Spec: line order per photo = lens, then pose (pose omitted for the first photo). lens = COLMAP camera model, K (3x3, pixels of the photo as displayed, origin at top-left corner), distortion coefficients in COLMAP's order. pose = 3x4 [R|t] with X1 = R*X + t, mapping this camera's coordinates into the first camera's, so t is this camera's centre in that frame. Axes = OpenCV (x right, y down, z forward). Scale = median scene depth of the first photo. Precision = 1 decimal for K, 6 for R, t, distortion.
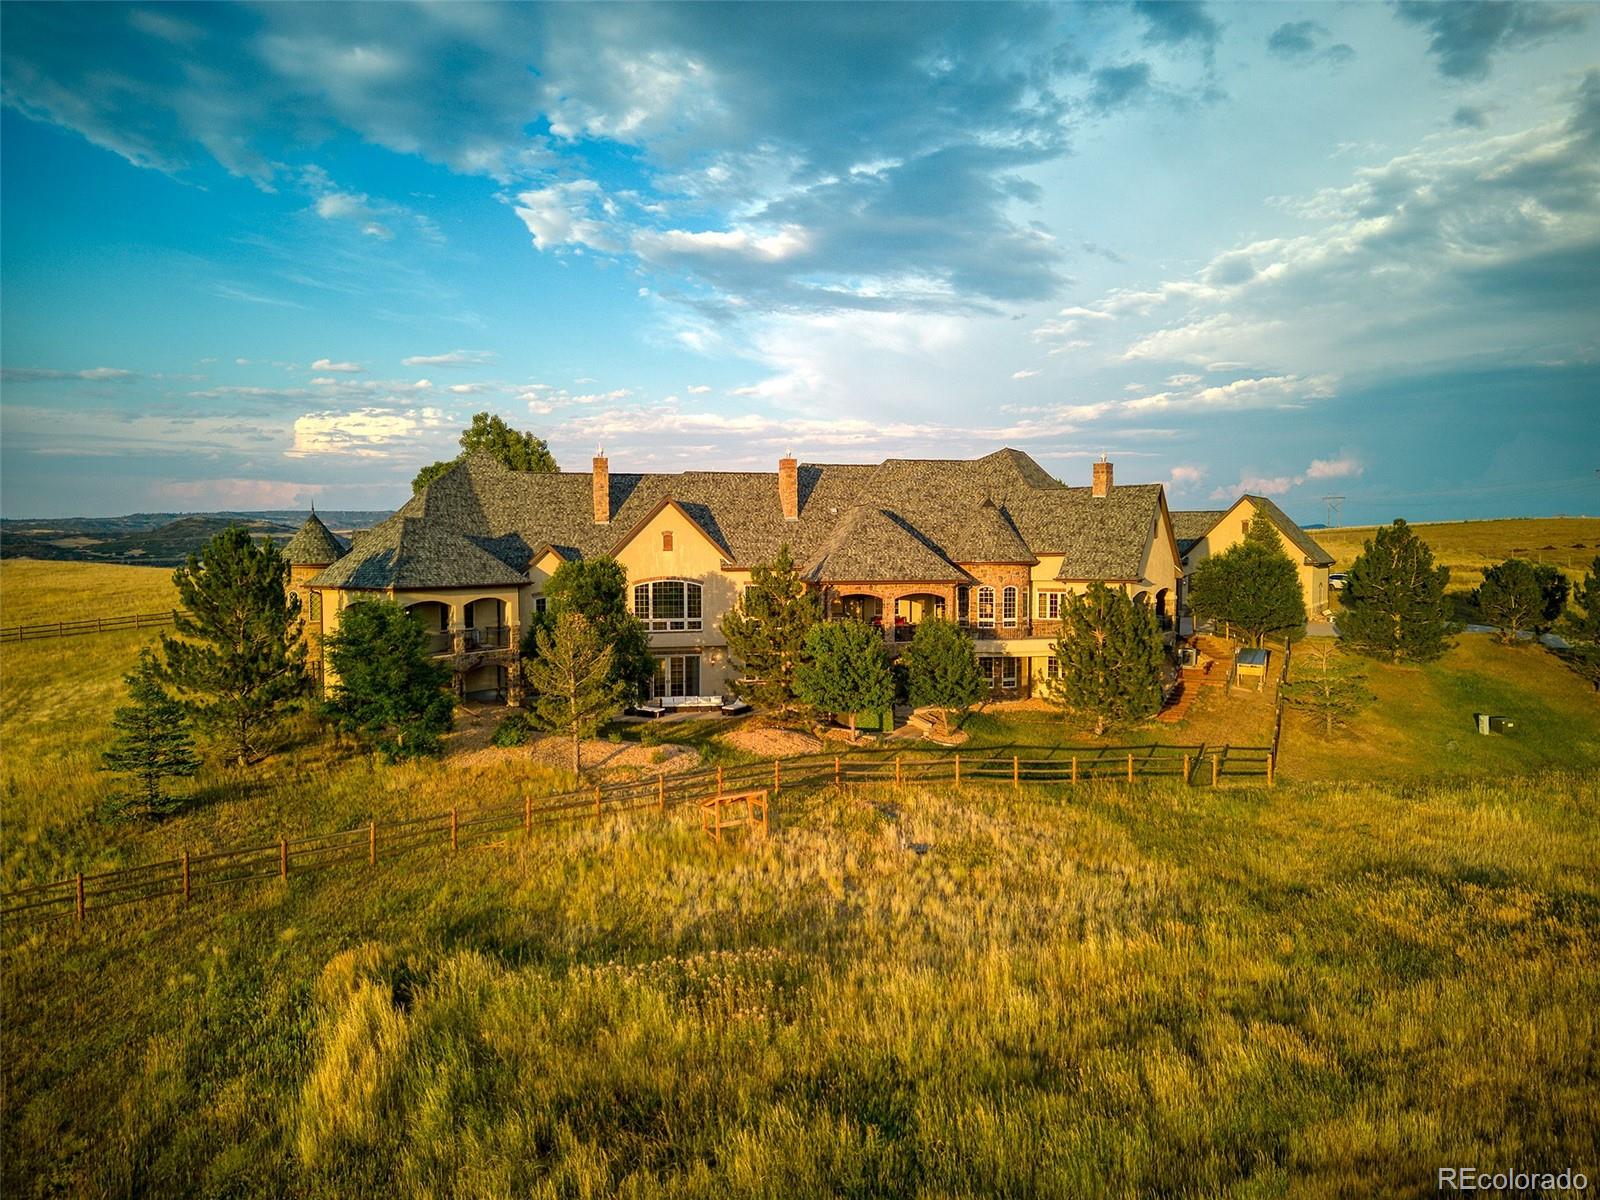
lens RADIAL K [[1098.5, 0, 800.0], [0, 1098.5, 600.0], [0, 0, 1]] dist [0.065214, -0.001037]
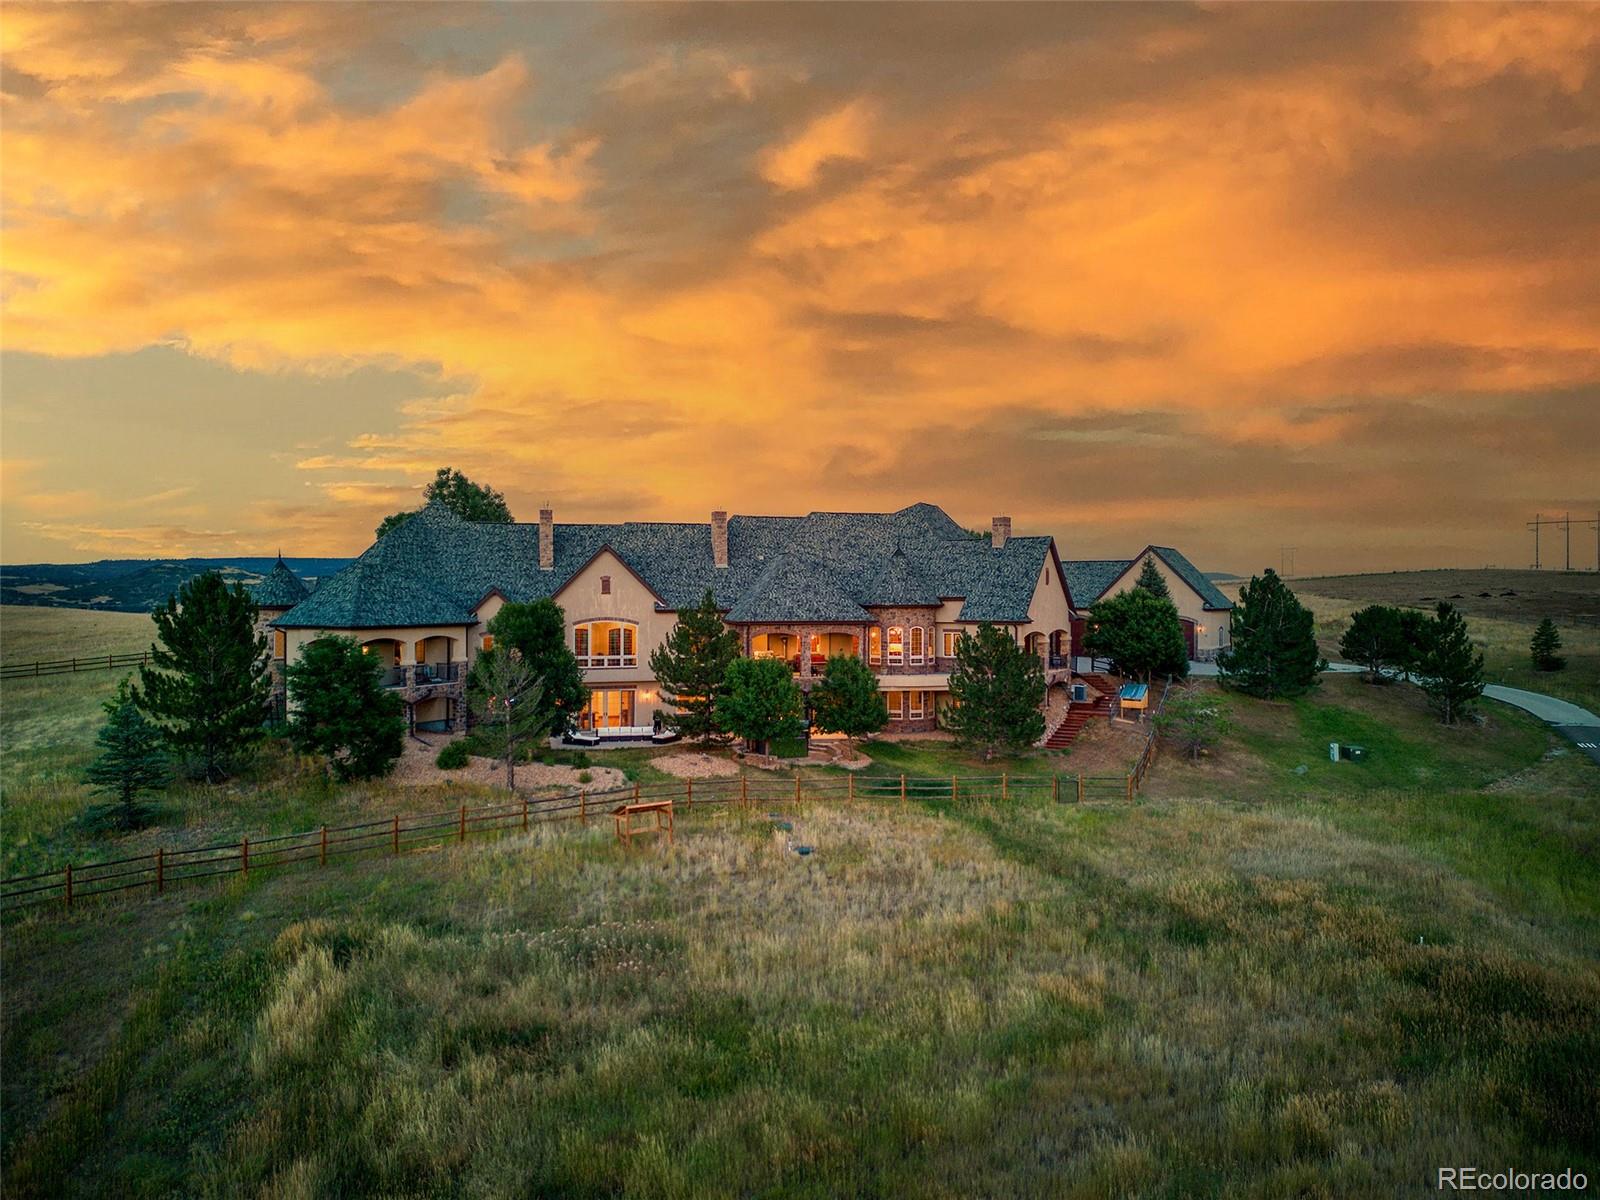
lens RADIAL K [[1098.5, 0, 800.0], [0, 1098.5, 600.0], [0, 0, 1]] dist [0.065214, -0.001037]
pose [[0.999763, 0.002534, 0.021642, 0.065606], [-0.001600, 0.999072, -0.043048, 0.010660], [-0.021731, 0.043004, 0.998839, -0.137669]]
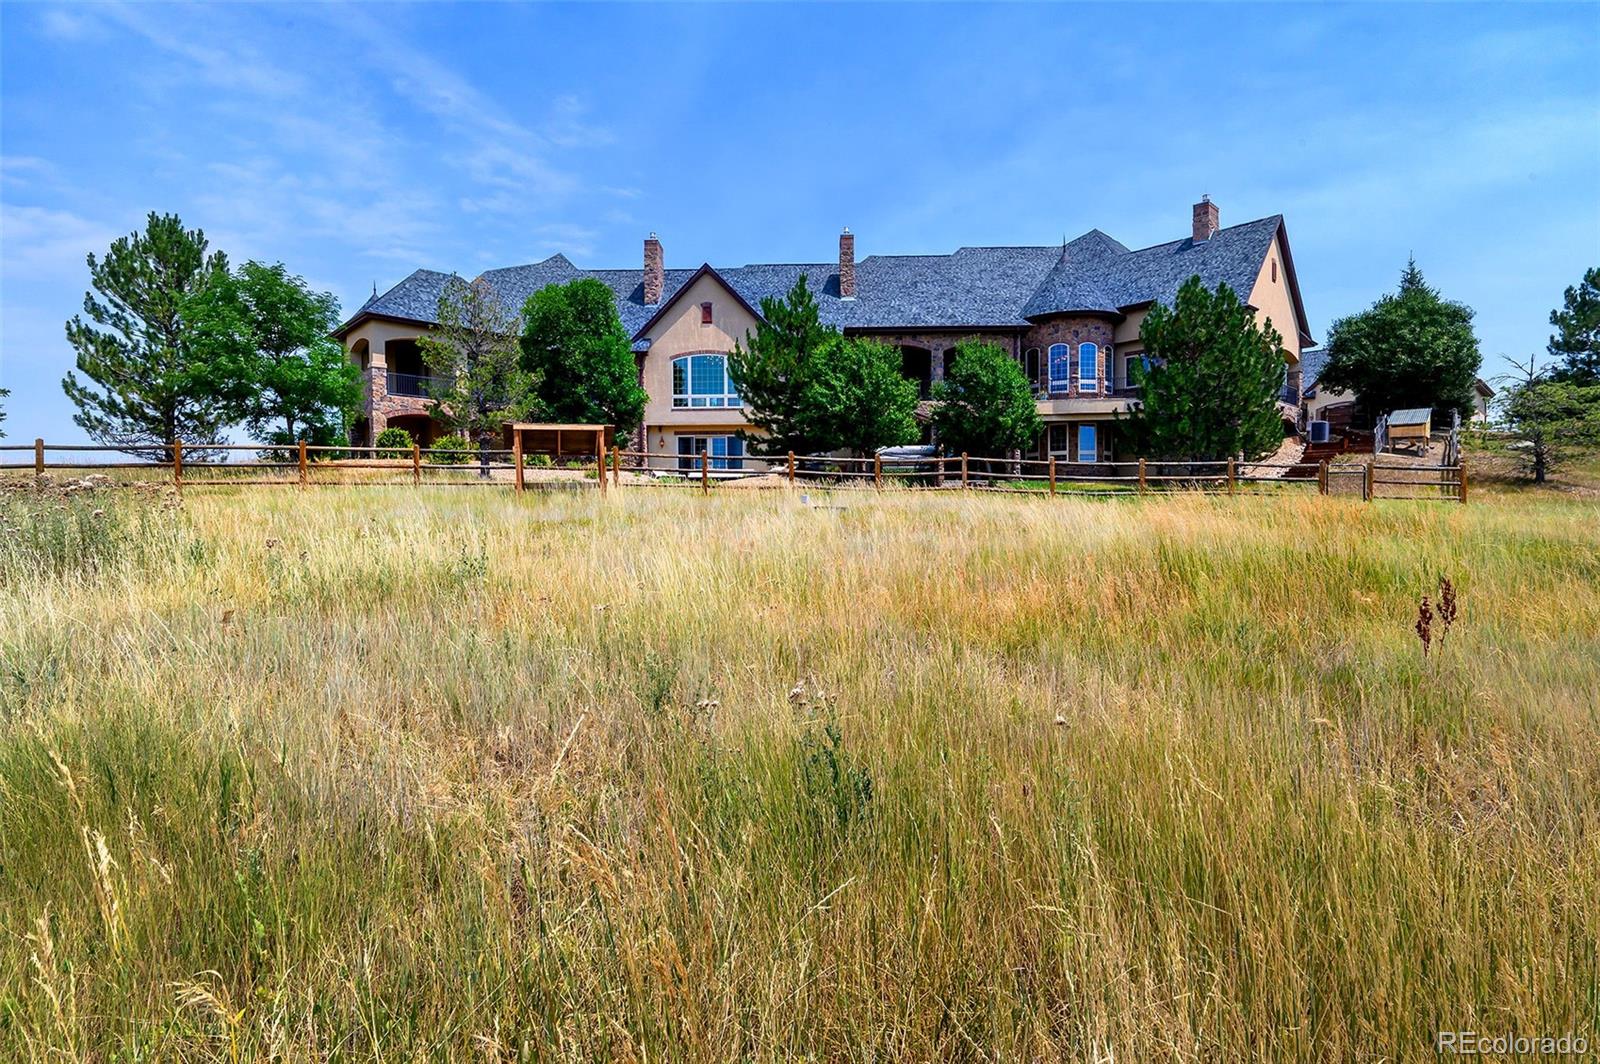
lens RADIAL K [[793.3, 0, 800.0], [0, 793.3, 532.0], [0, 0, 1]] dist [-0.002726, -0.000289]
pose [[0.970550, 0.001062, -0.240897, 0.162538], [-0.008702, 0.999492, -0.030653, 0.205811], [0.240742, 0.031847, 0.970067, 0.469609]]
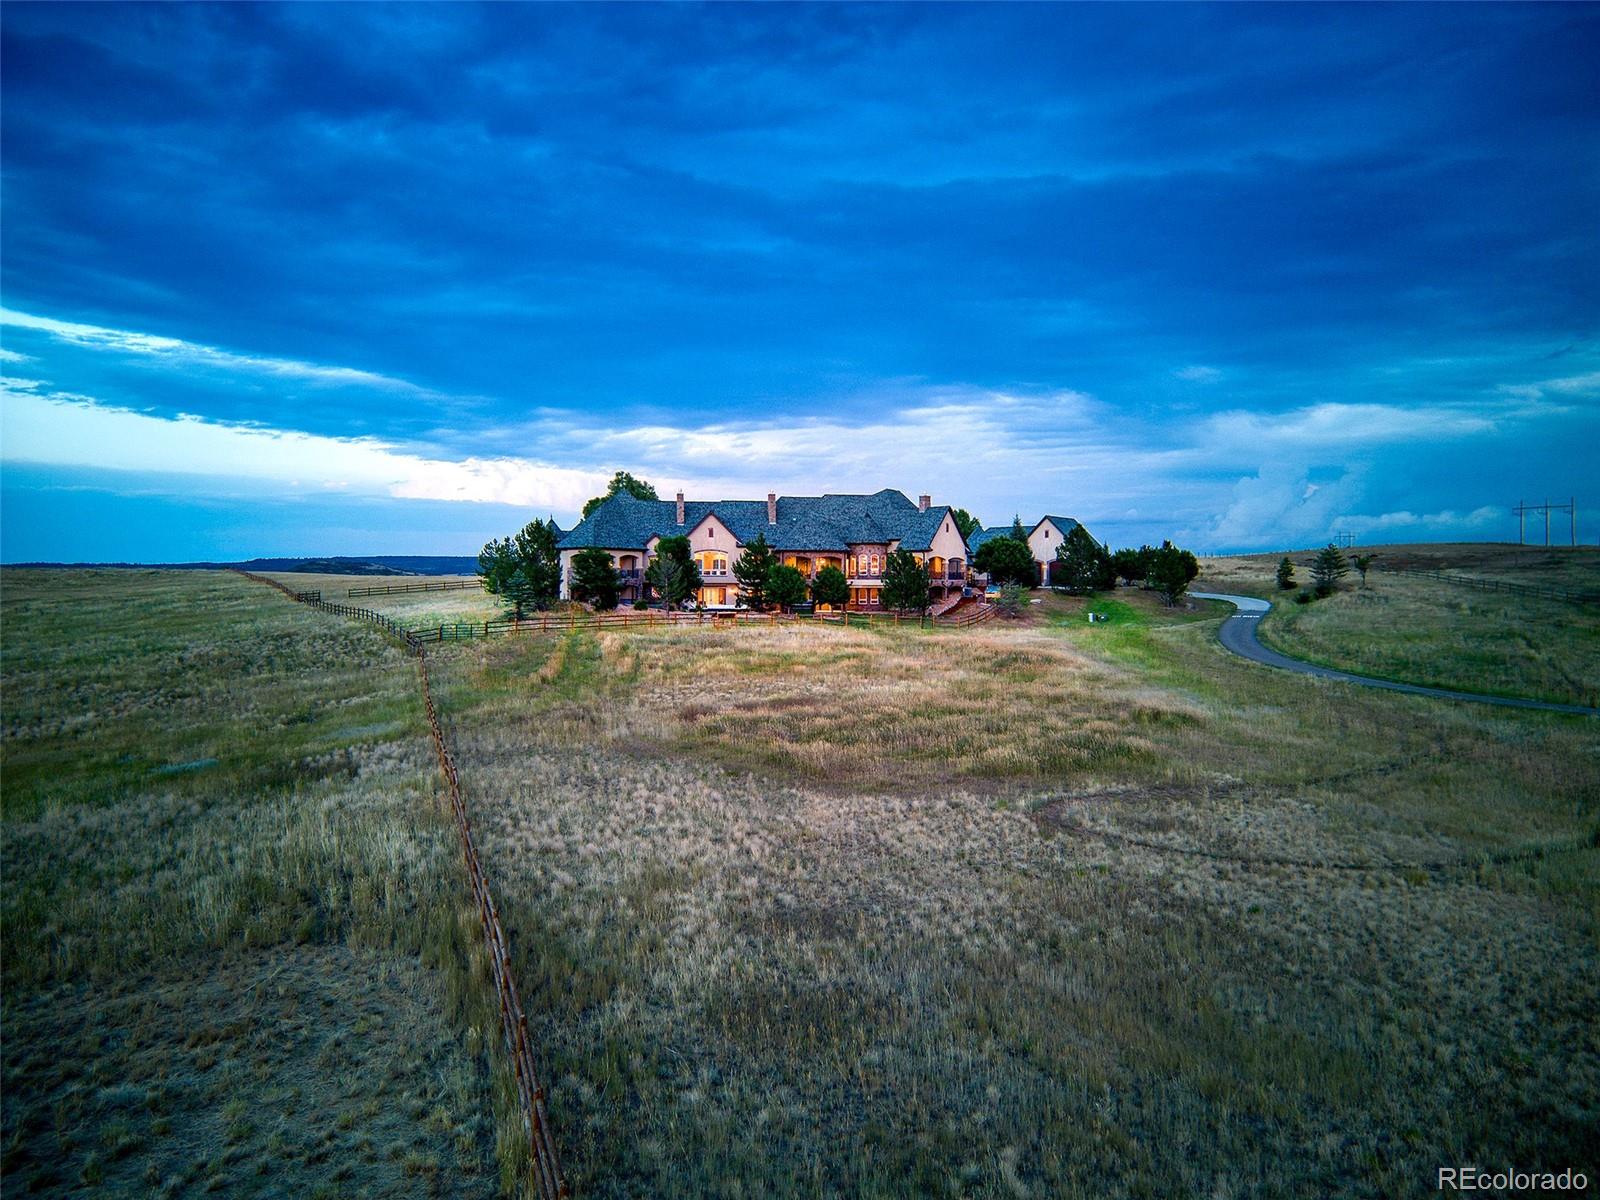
lens RADIAL K [[1098.5, 0, 800.0], [0, 1098.5, 600.0], [0, 0, 1]] dist [0.065214, -0.001037]
pose [[0.996503, 0.004067, -0.083455, 0.297767], [-0.007344, 0.999212, -0.038999, 0.205487], [0.083231, 0.039475, 0.995748, -1.423636]]
